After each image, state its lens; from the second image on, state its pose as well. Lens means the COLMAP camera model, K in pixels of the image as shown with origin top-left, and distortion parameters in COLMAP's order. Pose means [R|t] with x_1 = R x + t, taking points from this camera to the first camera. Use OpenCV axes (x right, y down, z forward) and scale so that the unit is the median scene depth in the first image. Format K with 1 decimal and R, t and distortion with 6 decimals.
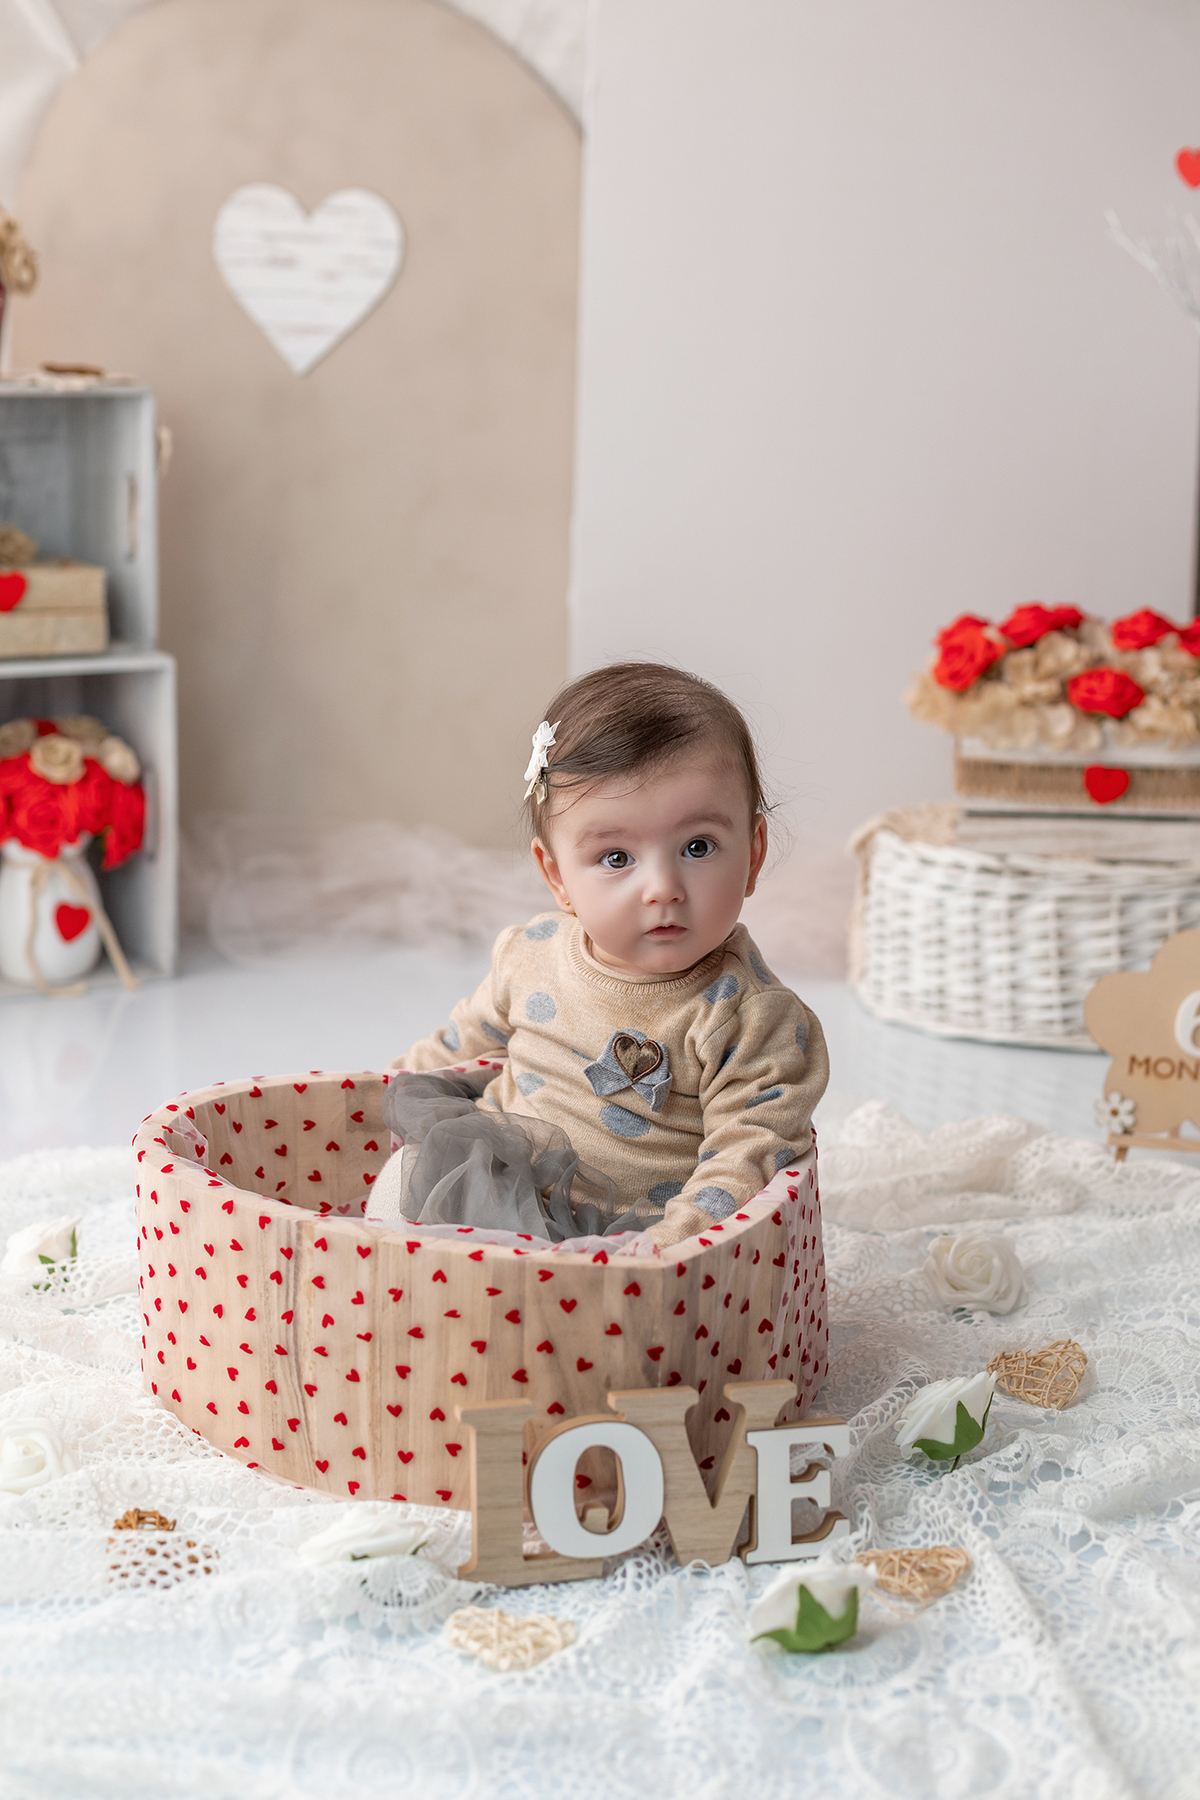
lens RADIAL K [[2514.4, 0, 600.0], [0, 2514.4, 900.0], [0, 0, 1]] dist [0.001213, -0.416319]
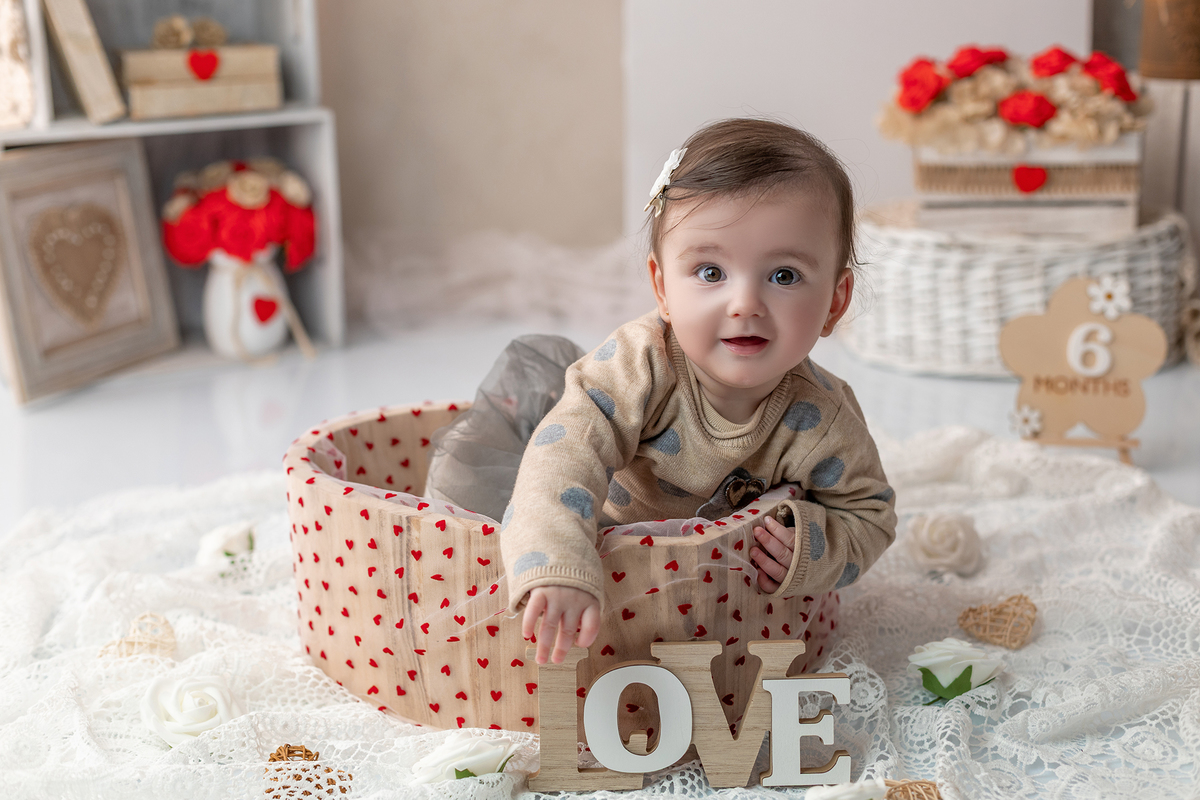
lens RADIAL K [[1676.3, 0, 600.0], [0, 1676.3, 400.0], [0, 0, 1]] dist [0.001213, -0.416319]
pose [[0.998506, -0.031266, -0.044804, 0.013380], [0.033509, 0.998175, 0.050238, 0.023702], [0.043151, -0.051664, 0.997732, 0.130024]]
